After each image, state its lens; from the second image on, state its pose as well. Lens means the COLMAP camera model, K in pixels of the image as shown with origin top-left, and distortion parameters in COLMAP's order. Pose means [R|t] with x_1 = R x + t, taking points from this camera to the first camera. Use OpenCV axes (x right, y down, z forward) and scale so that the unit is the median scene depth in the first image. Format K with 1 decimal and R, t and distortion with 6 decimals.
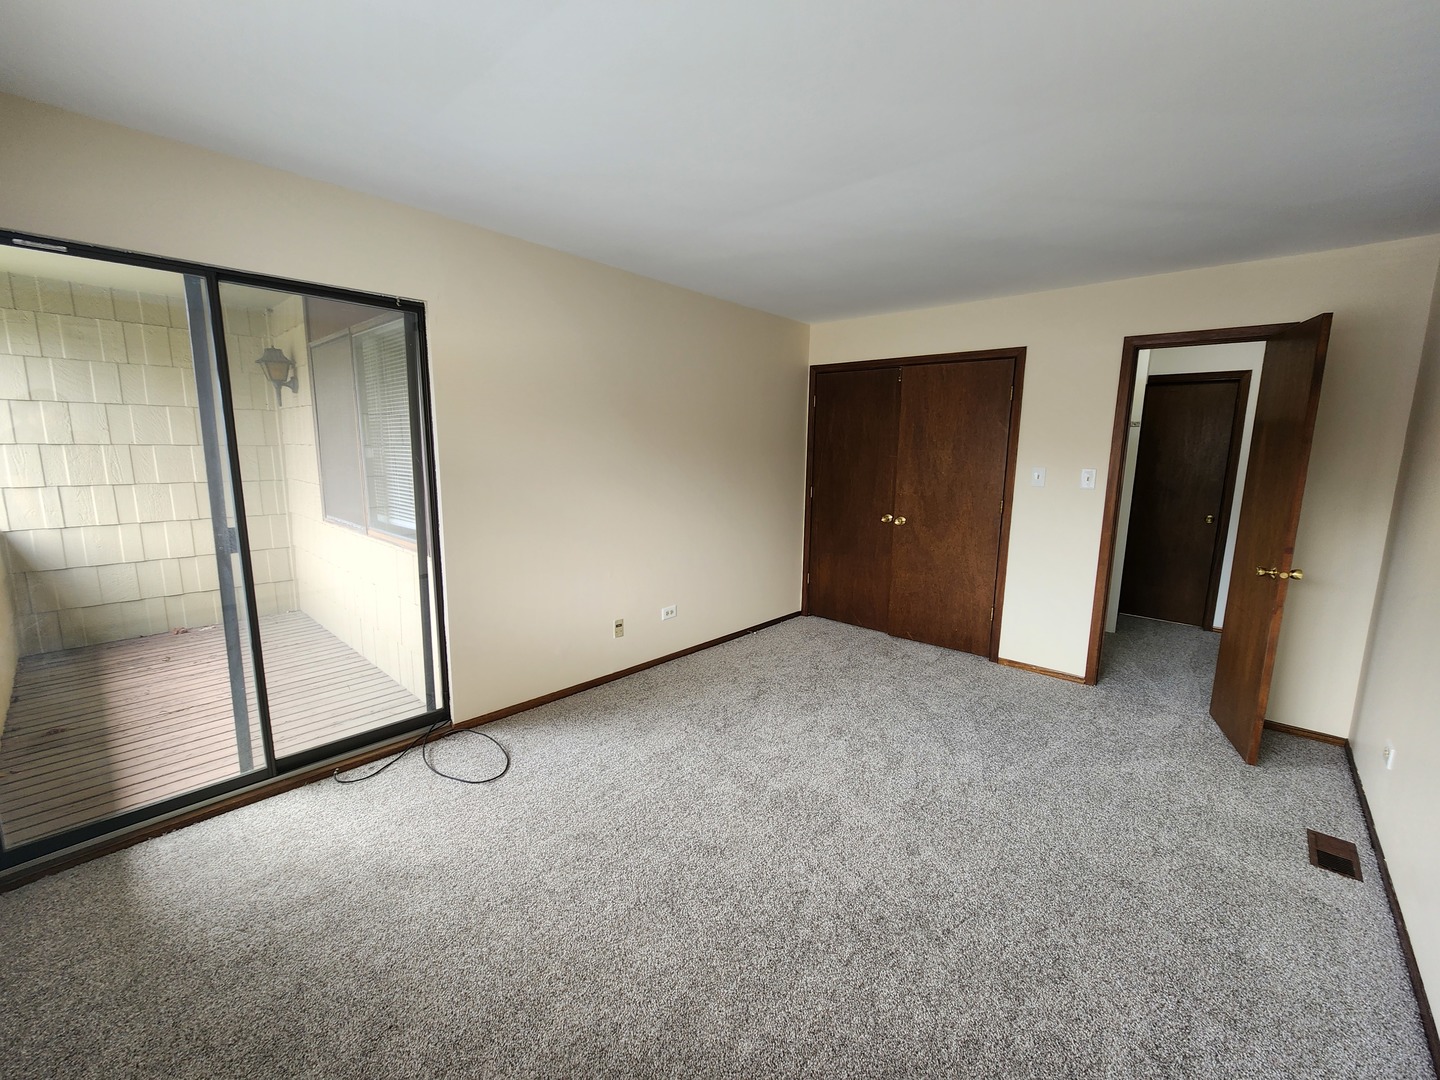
lens RADIAL K [[586.4, 0, 723.5], [0, 586.4, 539.2], [0, 0, 1]] dist [-0.000308, -0.000315]
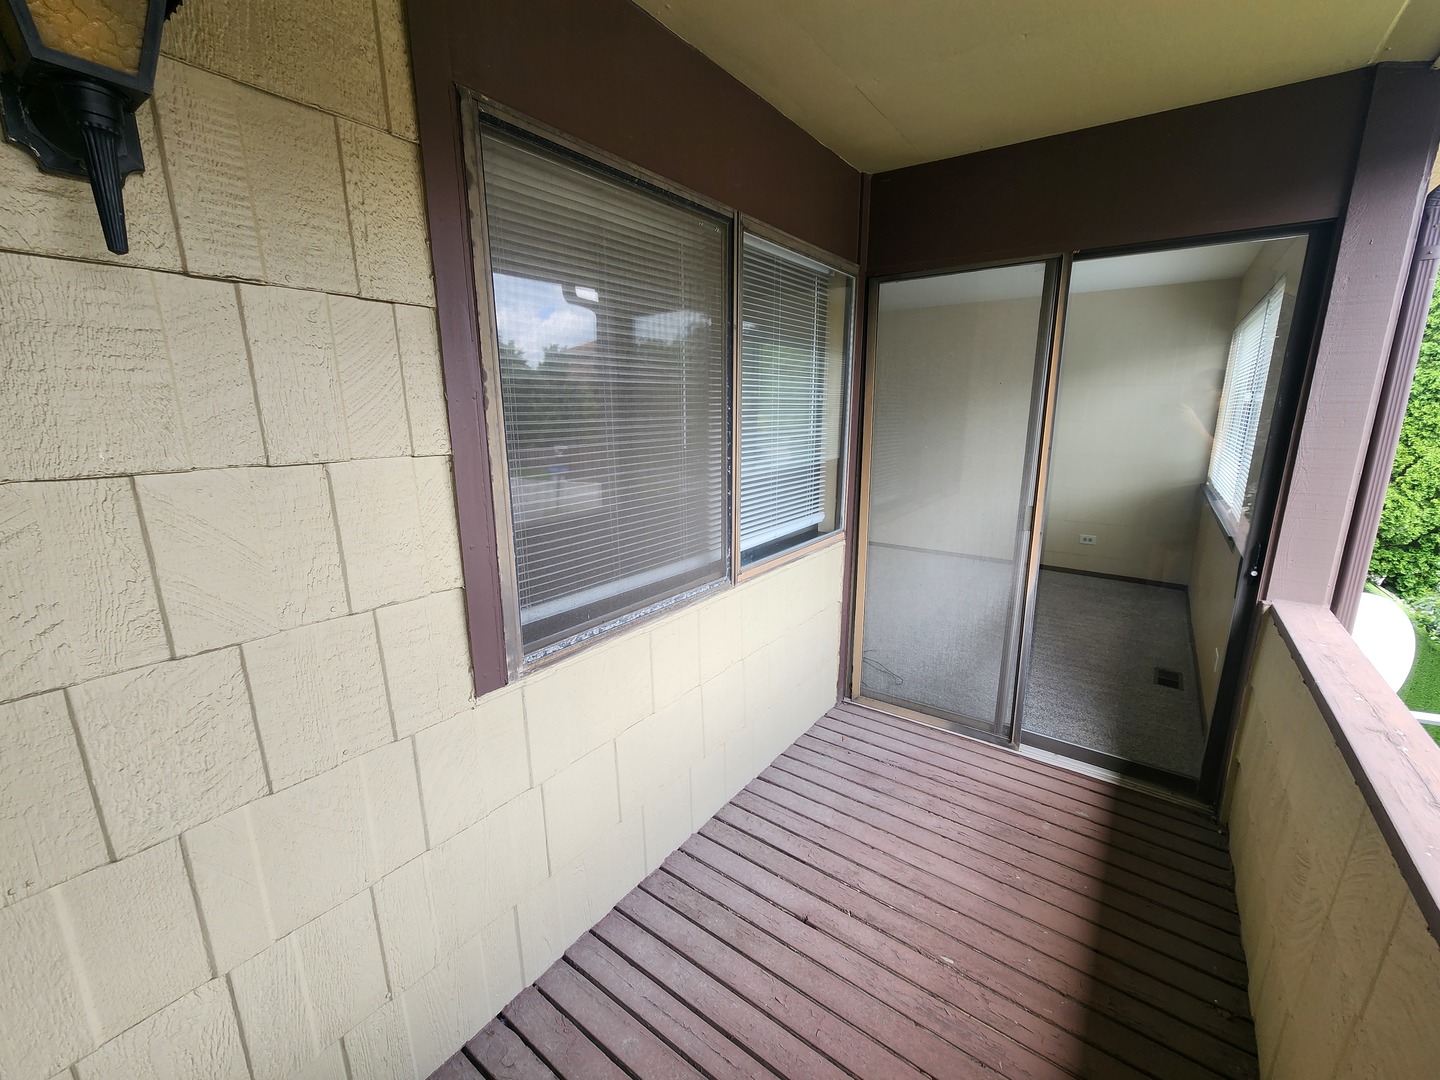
lens RADIAL K [[586.4, 0, 728.6], [0, 586.4, 545.0], [0, 0, 1]] dist [-0.000308, -0.000315]
pose [[-0.109737, -0.236877, 0.965322, -1.052954], [0.162920, 0.953766, 0.252562, -0.177438], [-0.980518, 0.184986, -0.066072, 0.942711]]
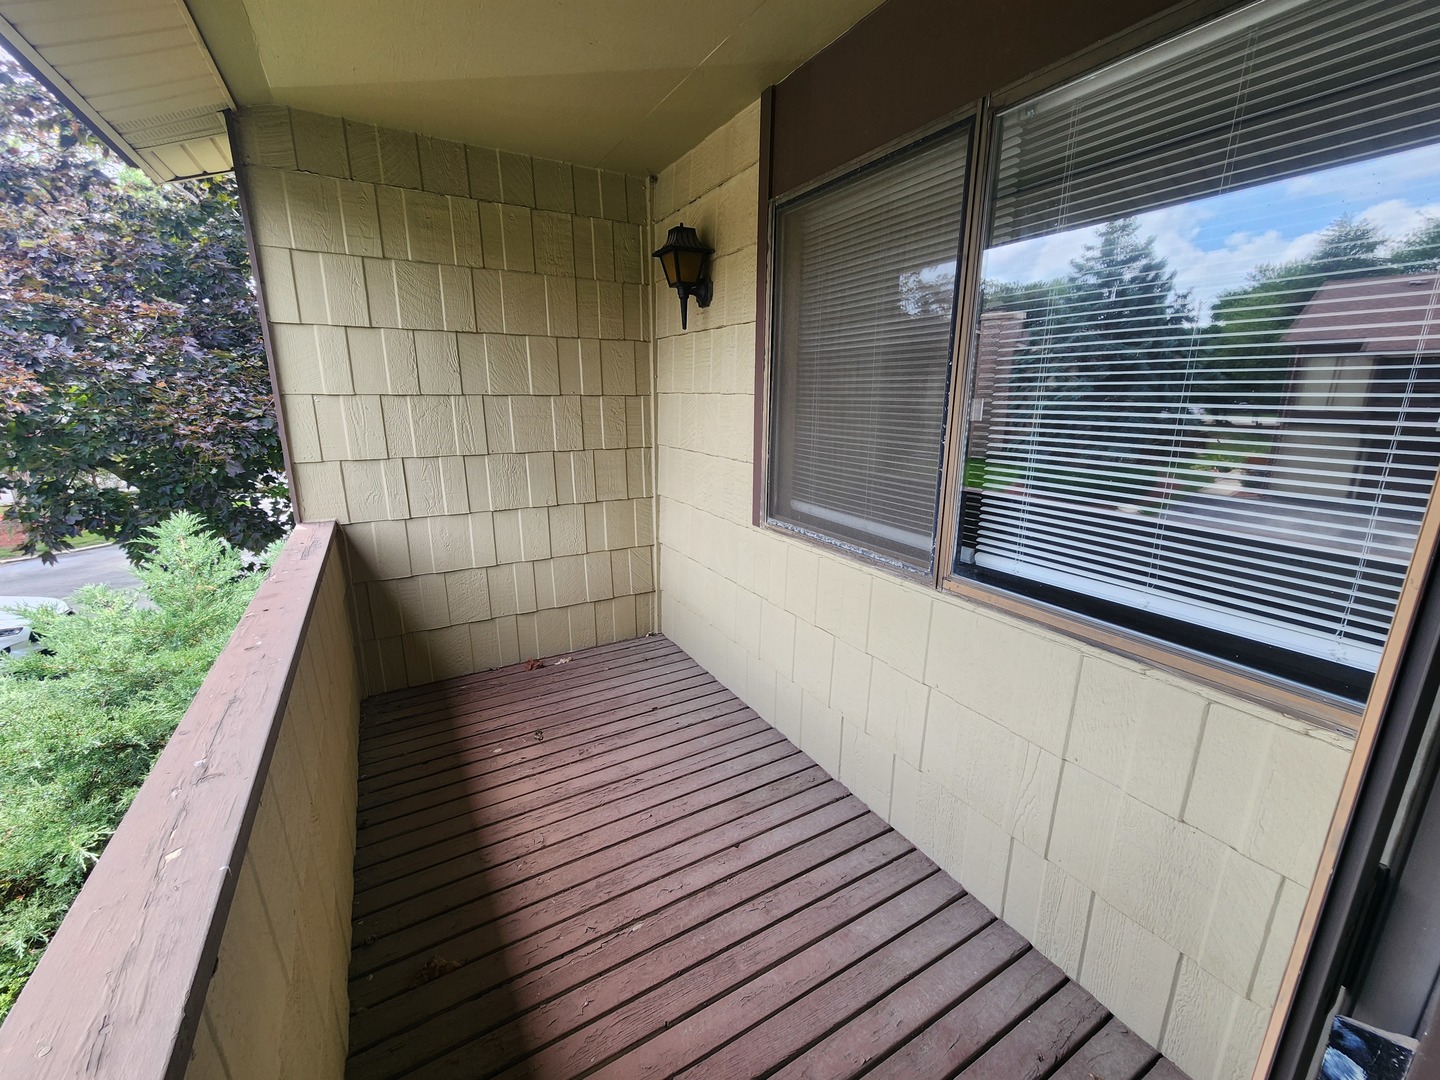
lens RADIAL K [[586.4, 0, 721.7], [0, 586.4, 534.7], [0, 0, 1]] dist [-0.000308, -0.000315]
pose [[0.951007, 0.066142, -0.302011, -0.573561], [-0.041617, 0.995344, 0.086939, -0.076438], [0.306355, -0.070111, 0.949332, 0.462760]]
